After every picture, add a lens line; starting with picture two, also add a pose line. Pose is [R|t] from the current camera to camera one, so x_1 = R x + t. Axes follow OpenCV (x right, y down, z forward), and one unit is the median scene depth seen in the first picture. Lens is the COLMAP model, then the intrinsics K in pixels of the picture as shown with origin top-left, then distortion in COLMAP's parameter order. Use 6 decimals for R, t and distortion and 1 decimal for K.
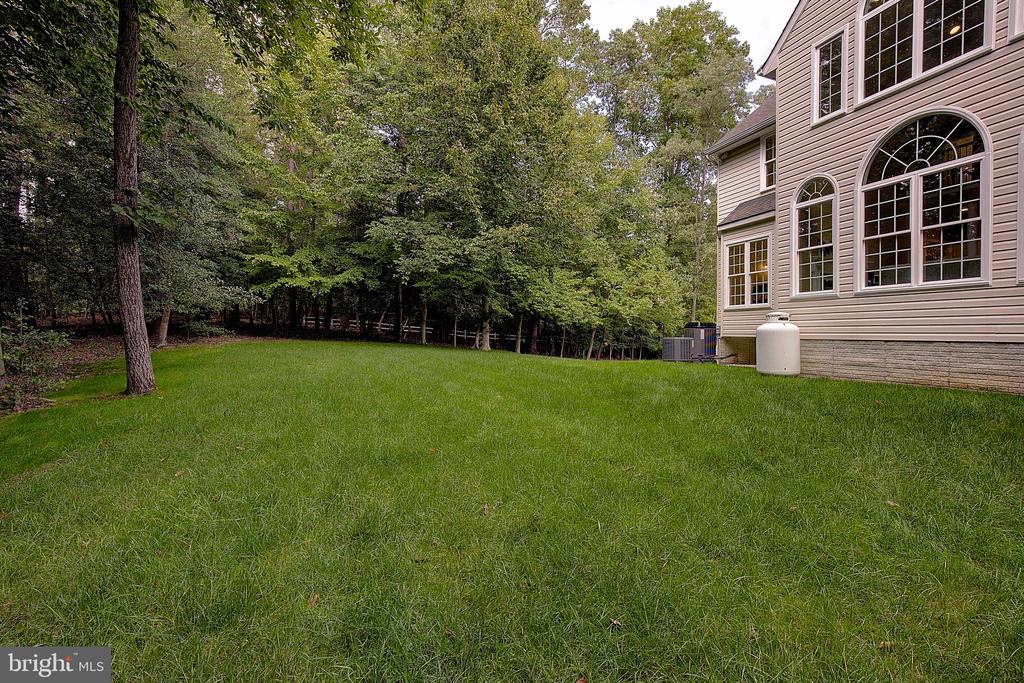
lens RADIAL K [[477.0, 0, 511.1], [0, 477.0, 339.3], [0, 0, 1]] dist [-0.051415, 0.013062]
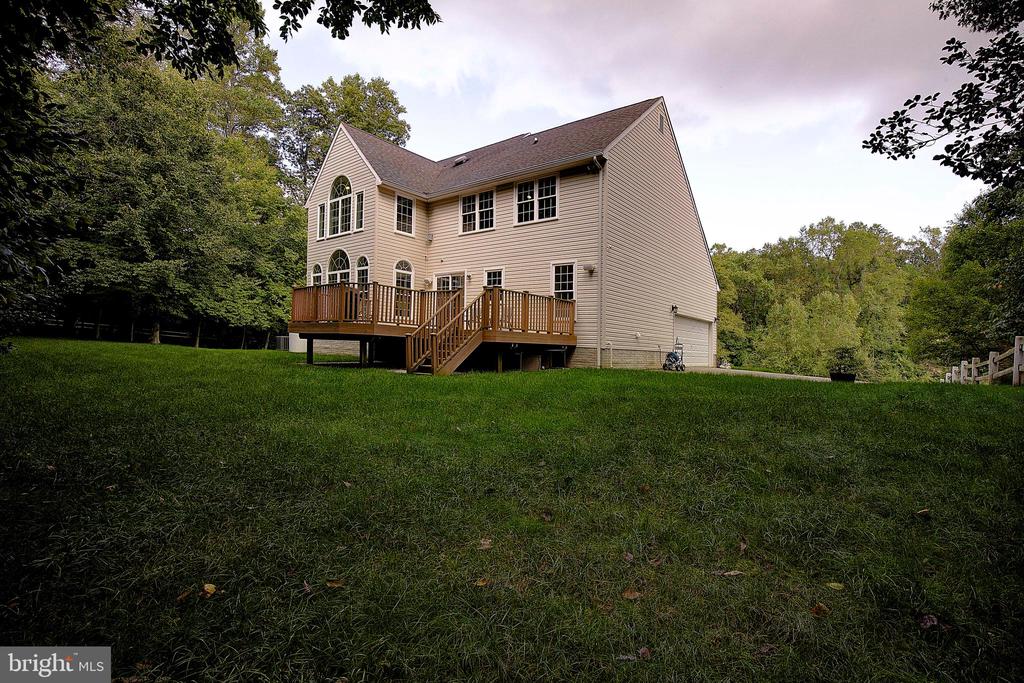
lens RADIAL K [[477.0, 0, 511.1], [0, 477.0, 339.3], [0, 0, 1]] dist [-0.051415, 0.013062]
pose [[0.857535, 0.019946, 0.514039, 0.163491], [-0.016476, 0.999800, -0.011307, 0.011398], [-0.514162, 0.001227, 0.857692, -0.773151]]
